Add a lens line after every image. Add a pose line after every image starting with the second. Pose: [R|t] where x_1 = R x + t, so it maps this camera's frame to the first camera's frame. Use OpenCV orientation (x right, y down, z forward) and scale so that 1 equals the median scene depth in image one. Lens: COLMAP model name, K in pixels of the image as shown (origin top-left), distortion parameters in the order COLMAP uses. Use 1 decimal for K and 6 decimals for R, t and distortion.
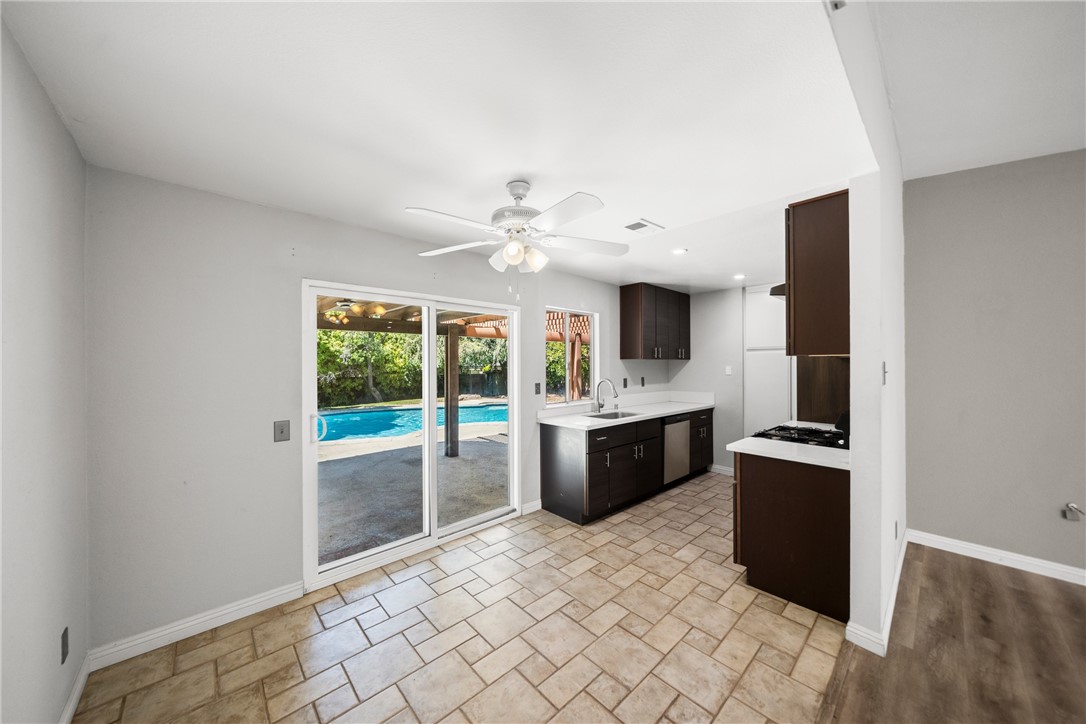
lens RADIAL K [[369.2, 0, 533.4], [0, 369.2, 363.2], [0, 0, 1]] dist [-0.002513, 0.000208]
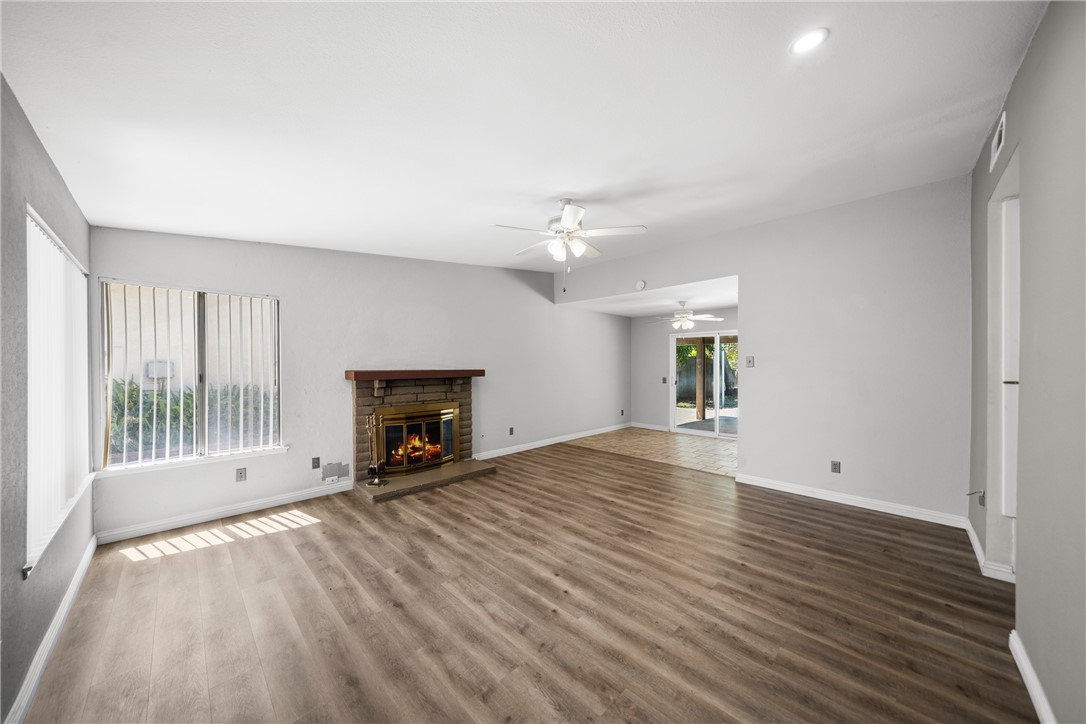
lens RADIAL K [[369.2, 0, 544.0], [0, 369.2, 361.2], [0, 0, 1]] dist [-0.002513, 0.000208]
pose [[0.059635, -0.007911, -0.998189, 2.116826], [-0.000530, 0.999968, -0.007956, 0.031716], [0.998220, 0.001003, 0.059629, -0.241656]]
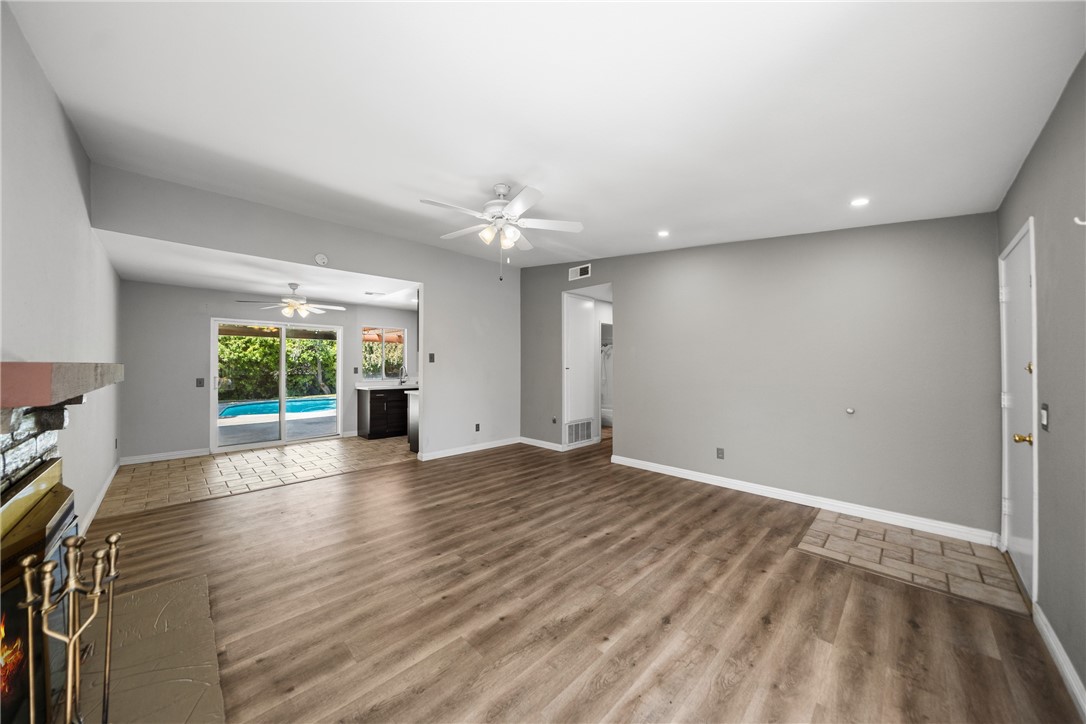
lens RADIAL K [[369.2, 0, 531.2], [0, 369.2, 360.3], [0, 0, 1]] dist [-0.002513, 0.000208]
pose [[0.999122, 0.003997, 0.041708, 1.072712], [-0.003396, 0.999890, -0.014465, 0.056367], [-0.041761, 0.014310, 0.999025, -1.160771]]
